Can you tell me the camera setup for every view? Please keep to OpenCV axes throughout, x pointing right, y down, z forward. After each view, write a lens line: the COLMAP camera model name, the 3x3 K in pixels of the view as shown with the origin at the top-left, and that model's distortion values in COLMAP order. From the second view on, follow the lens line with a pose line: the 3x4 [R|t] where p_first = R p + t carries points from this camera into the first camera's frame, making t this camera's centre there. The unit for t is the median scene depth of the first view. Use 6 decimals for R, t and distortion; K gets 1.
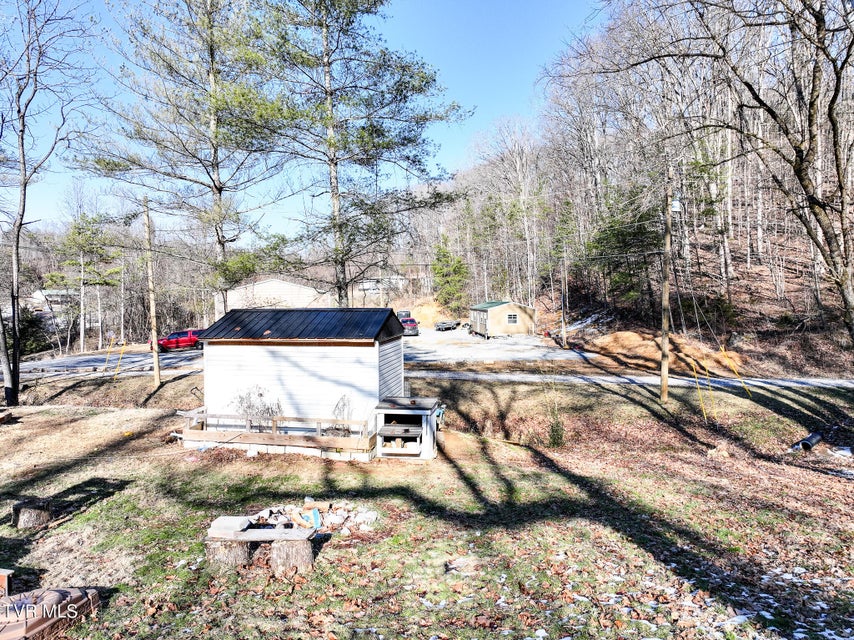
lens RADIAL K [[598.1, 0, 427.0], [0, 598.1, 320.0], [0, 0, 1]] dist [0.000093, 0.007565]
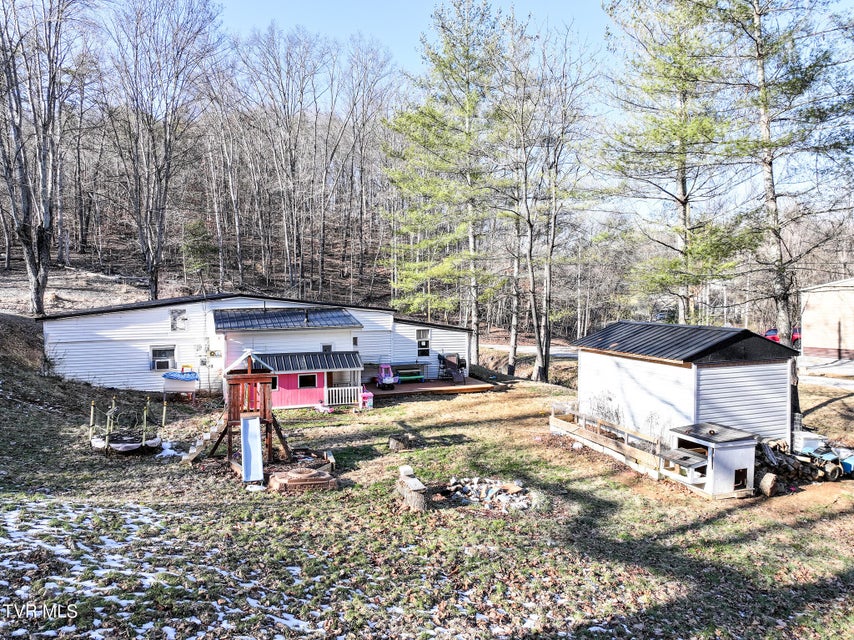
lens RADIAL K [[598.1, 0, 427.0], [0, 598.1, 320.0], [0, 0, 1]] dist [0.000093, 0.007565]
pose [[0.505805, 0.047999, -0.861311, 0.536379], [-0.028922, 0.998833, 0.038678, -0.061156], [0.862163, 0.005347, 0.506603, 0.128019]]
